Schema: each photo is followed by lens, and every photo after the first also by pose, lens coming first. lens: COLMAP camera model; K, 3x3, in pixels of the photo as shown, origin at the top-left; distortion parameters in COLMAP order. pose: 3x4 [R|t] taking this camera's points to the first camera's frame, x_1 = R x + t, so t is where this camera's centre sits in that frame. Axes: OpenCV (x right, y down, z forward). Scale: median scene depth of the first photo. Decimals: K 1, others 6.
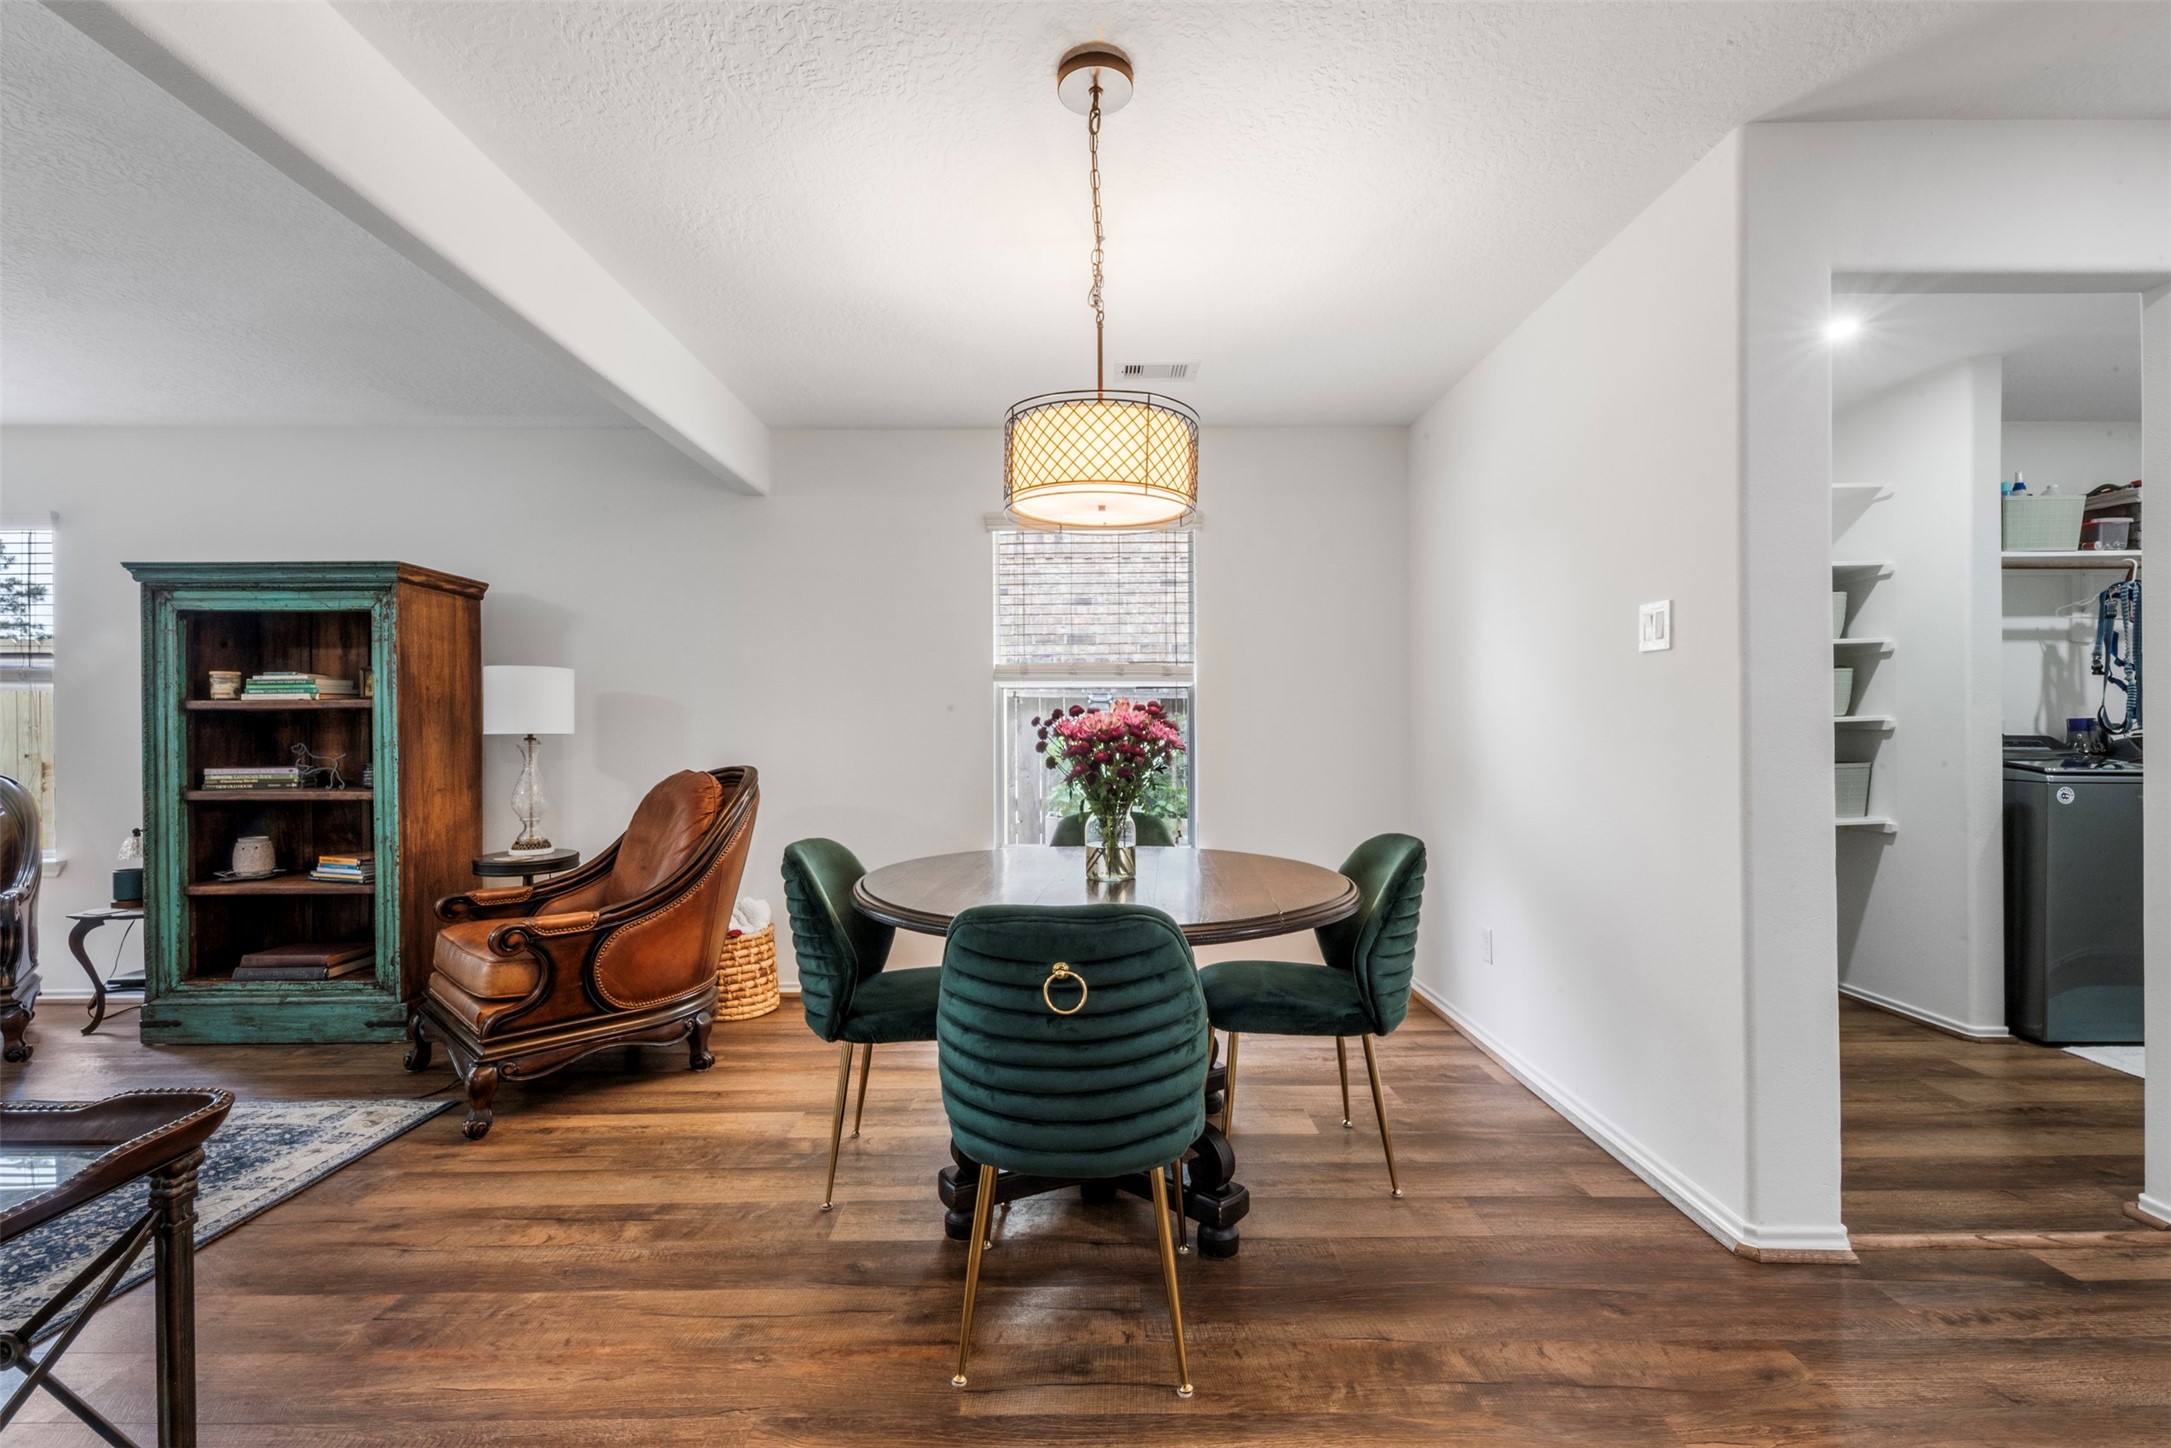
lens RADIAL K [[950.4, 0, 1092.8], [0, 950.4, 734.9], [0, 0, 1]] dist [0.012854, -0.002712]
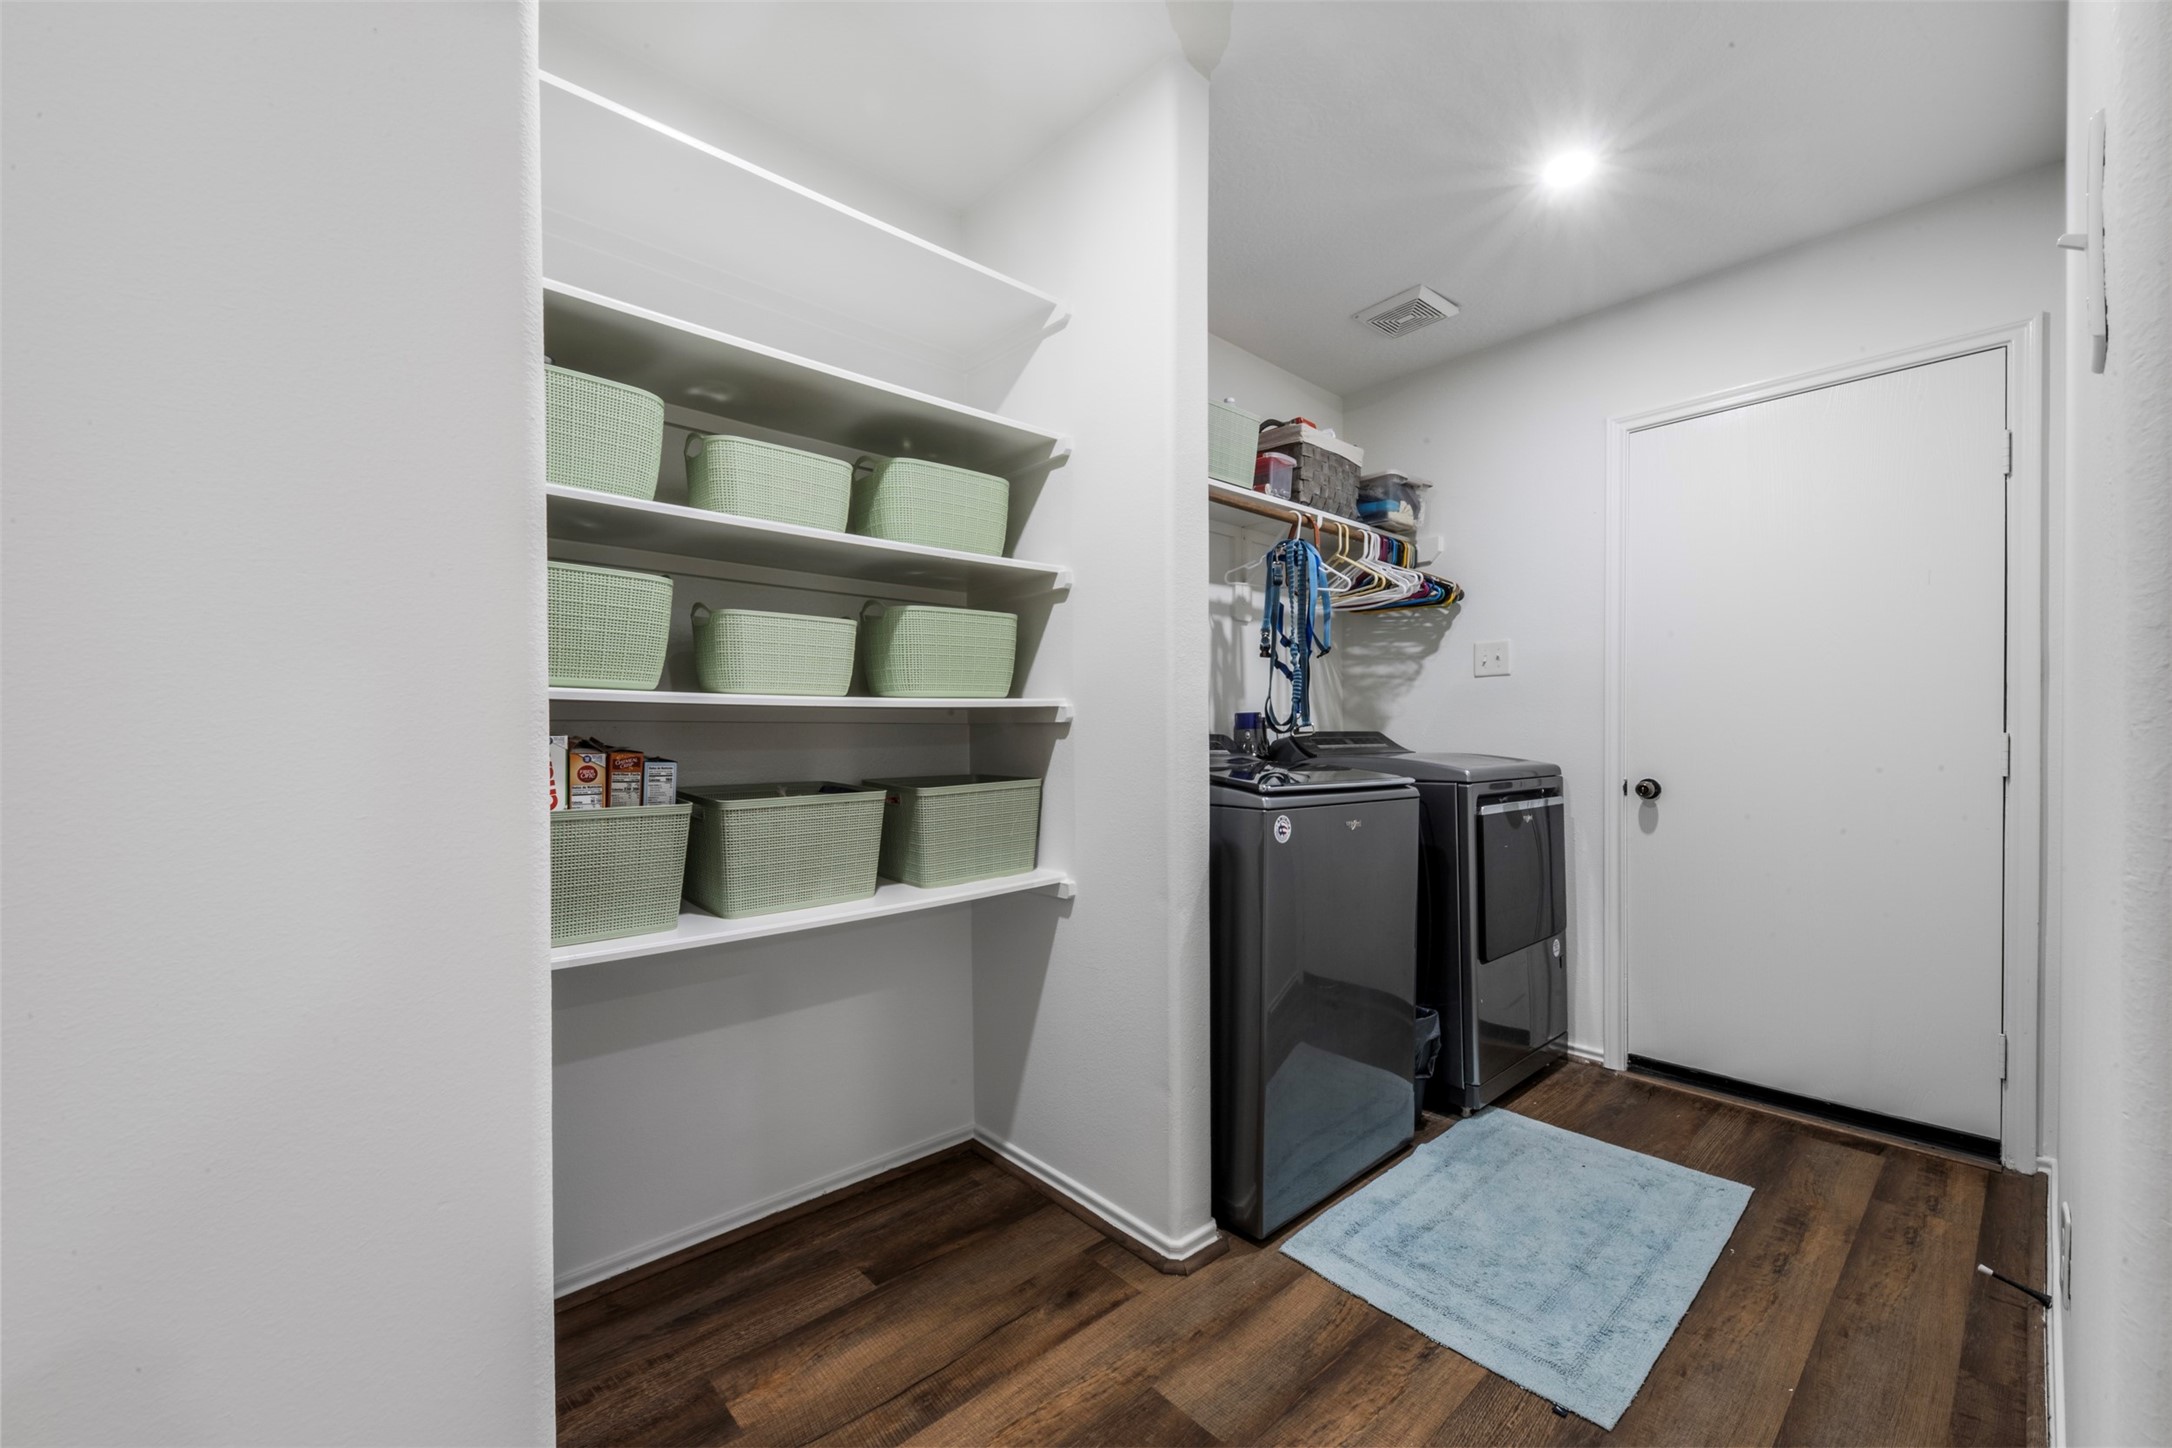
lens RADIAL K [[852.1, 0, 1084.7], [0, 852.1, 741.4], [0, 0, 1]] dist [0.013094, -0.001831]
pose [[0.750781, -0.001714, 0.660549, 0.496437], [-0.000399, 0.999995, 0.003049, 0.004678], [-0.660551, -0.002553, 0.750777, 0.600678]]
